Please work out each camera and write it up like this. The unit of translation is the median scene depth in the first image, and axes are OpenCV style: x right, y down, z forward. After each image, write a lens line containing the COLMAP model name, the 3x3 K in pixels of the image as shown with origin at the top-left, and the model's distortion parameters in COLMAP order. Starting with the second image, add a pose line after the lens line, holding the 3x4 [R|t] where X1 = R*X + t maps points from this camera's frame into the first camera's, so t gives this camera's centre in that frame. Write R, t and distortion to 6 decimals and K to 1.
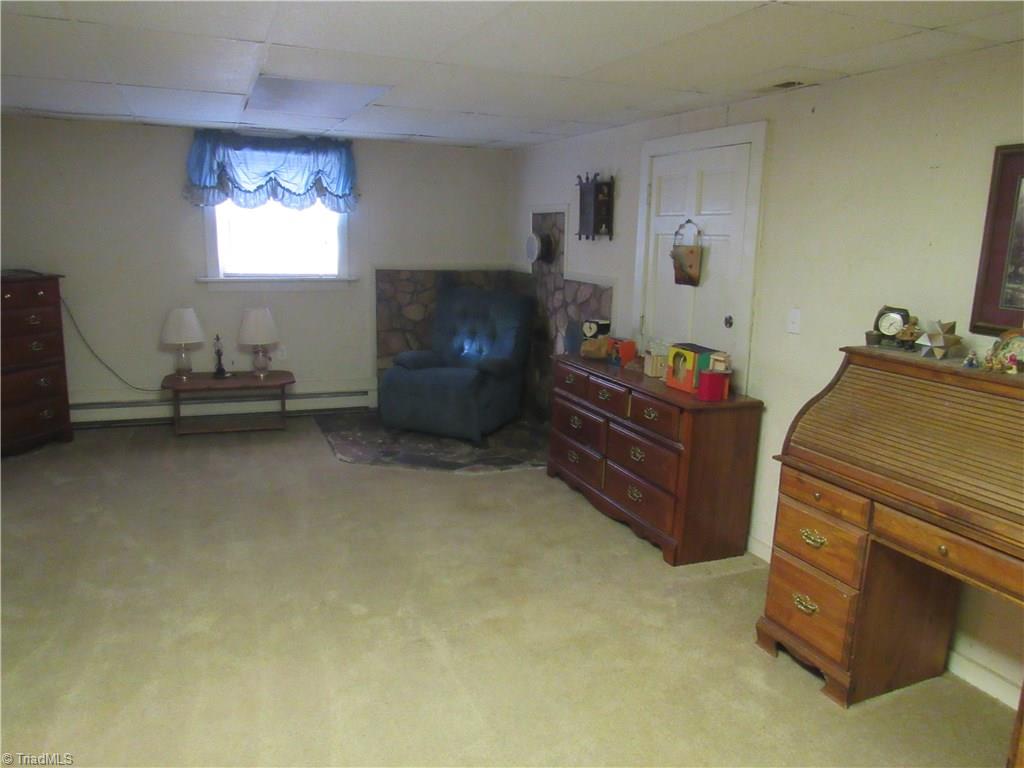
lens RADIAL K [[735.2, 0, 511.1], [0, 735.2, 382.6], [0, 0, 1]] dist [-0.024813, 0.004035]
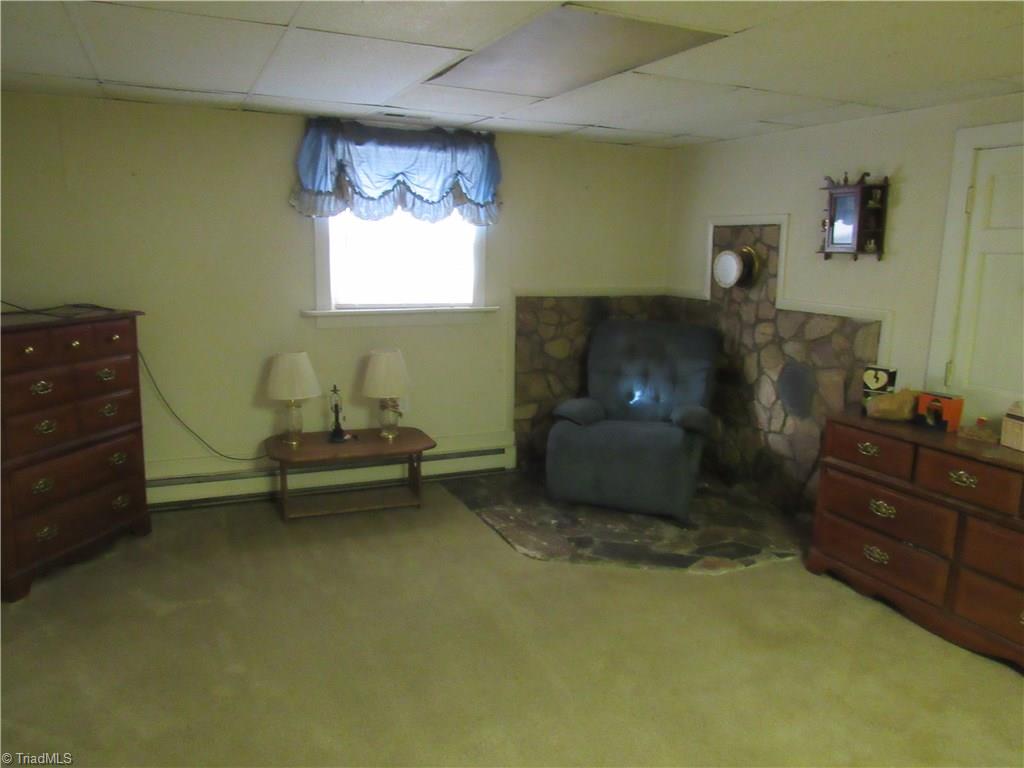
lens RADIAL K [[735.2, 0, 512.3], [0, 735.2, 384.8], [0, 0, 1]] dist [-0.024813, 0.004035]
pose [[0.999085, -0.014361, 0.040291, -0.250851], [0.014952, 0.999784, -0.014421, -0.052846], [-0.040075, 0.015010, 0.999084, 0.229894]]
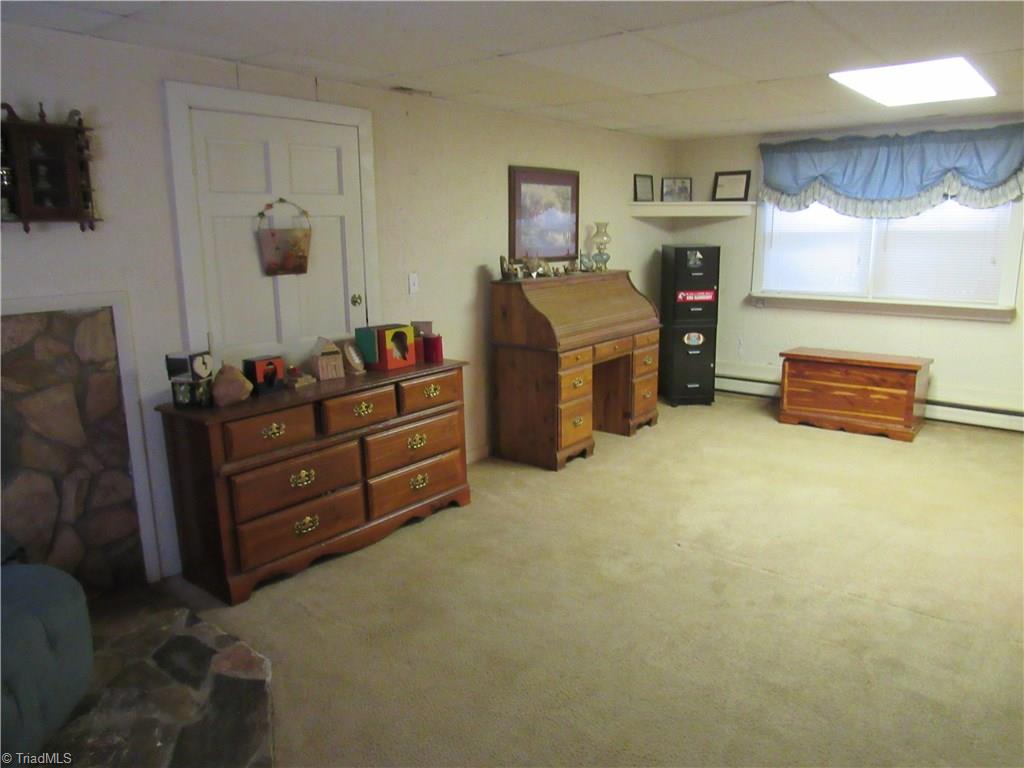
lens RADIAL K [[735.2, 0, 512.1], [0, 735.2, 386.2], [0, 0, 1]] dist [-0.024813, 0.004035]
pose [[-0.480909, -0.214862, 0.850036, -0.494427], [0.170261, 0.928166, 0.330936, -0.191419], [-0.860080, 0.303878, -0.409781, 0.886822]]
